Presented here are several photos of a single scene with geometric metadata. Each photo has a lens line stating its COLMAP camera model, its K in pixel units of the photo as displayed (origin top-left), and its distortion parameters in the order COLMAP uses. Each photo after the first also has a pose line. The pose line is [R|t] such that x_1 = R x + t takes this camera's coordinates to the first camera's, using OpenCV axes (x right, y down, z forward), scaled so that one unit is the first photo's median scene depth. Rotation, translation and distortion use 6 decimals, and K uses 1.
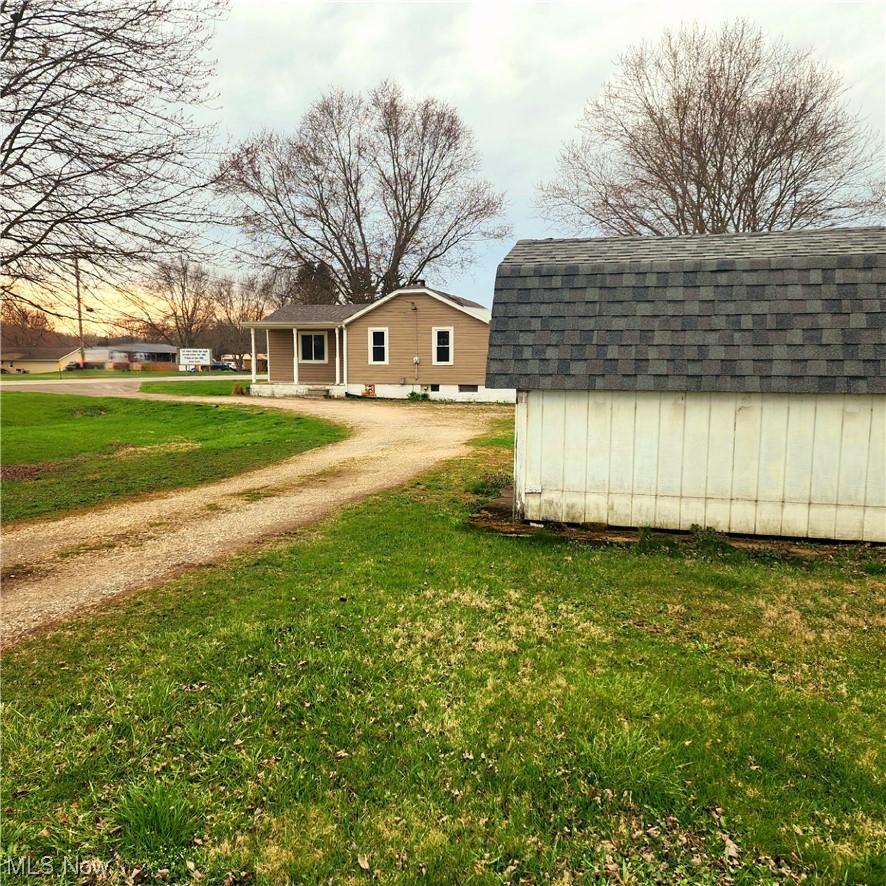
lens RADIAL K [[770.7, 0, 417.4], [0, 770.7, 441.6], [0, 0, 1]] dist [0.113931, -0.146092]
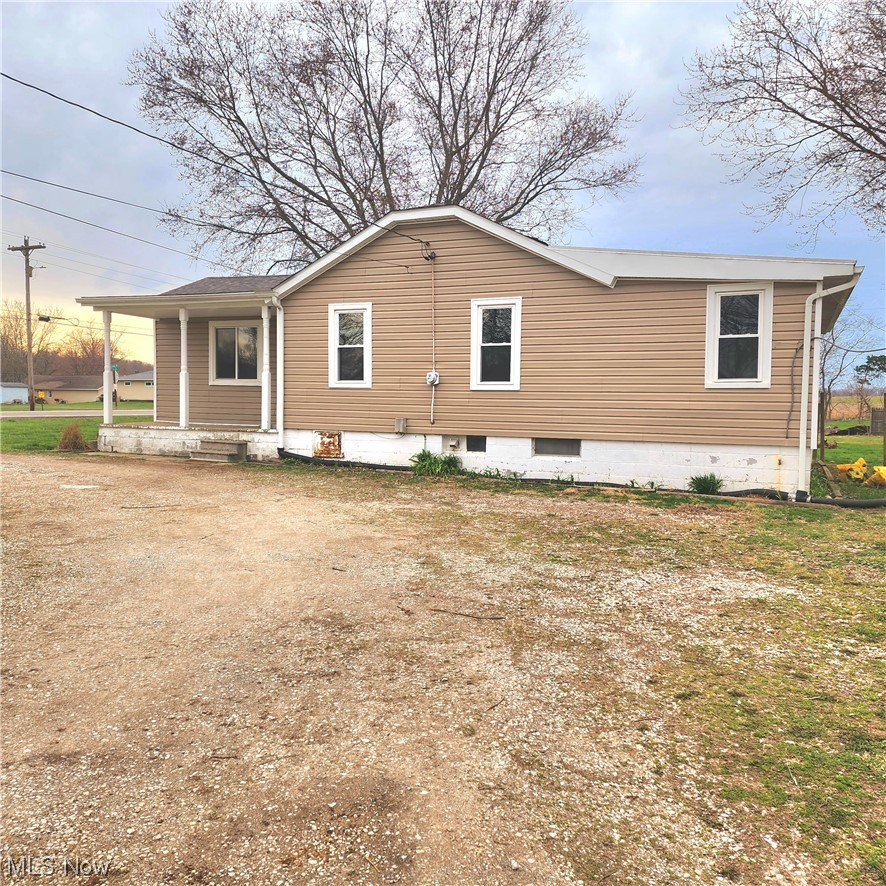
lens RADIAL K [[770.7, 0, 417.4], [0, 770.7, 441.6], [0, 0, 1]] dist [0.113931, -0.146092]
pose [[0.993615, 0.016652, -0.111584, 0.037534], [-0.021504, 0.998868, -0.042422, -0.051431], [0.110752, 0.044550, 0.992849, 0.569184]]
